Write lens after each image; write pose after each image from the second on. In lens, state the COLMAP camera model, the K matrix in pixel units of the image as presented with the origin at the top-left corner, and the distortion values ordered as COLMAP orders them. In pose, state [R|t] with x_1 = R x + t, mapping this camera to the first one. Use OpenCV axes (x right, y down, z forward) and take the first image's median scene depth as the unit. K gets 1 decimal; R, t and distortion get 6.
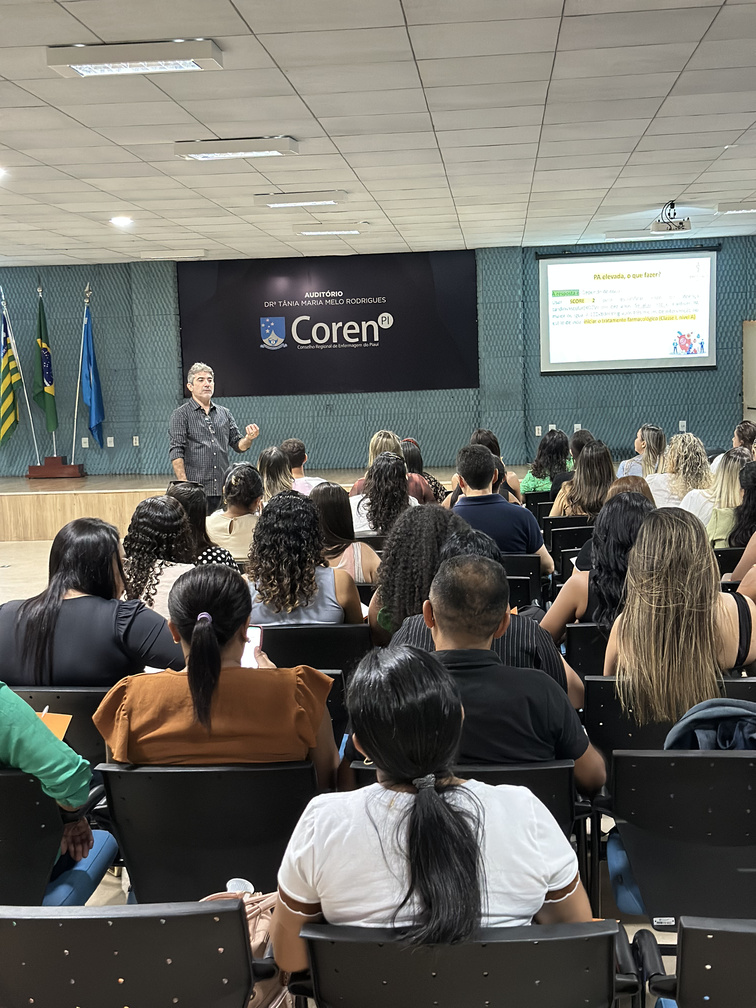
lens RADIAL K [[1402.5, 0, 378.0], [0, 1402.5, 504.0], [0, 0, 1]] dist [0.174189, 0.005932]
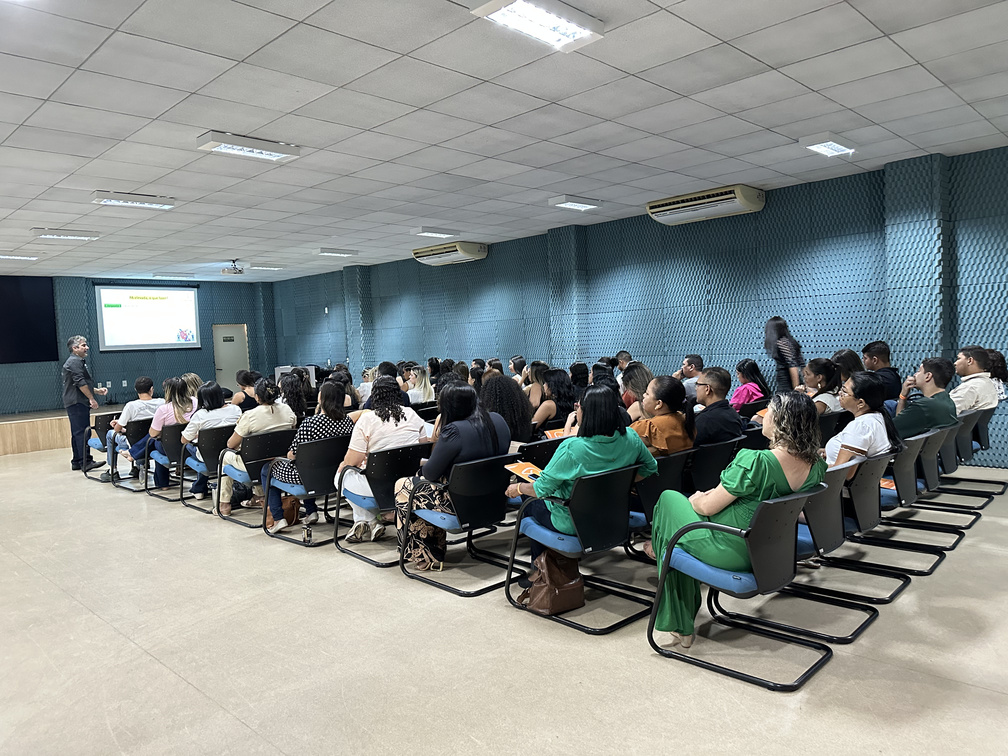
lens RADIAL K [[715.4, 0, 504.0], [0, 715.4, 378.0], [0, 0, 1]] dist [0.002862, 0.001459]
pose [[0.634884, -0.035498, 0.771792, -0.246403], [0.093882, 0.995086, -0.031460, 0.011922], [-0.766882, 0.092431, 0.635097, 0.081212]]
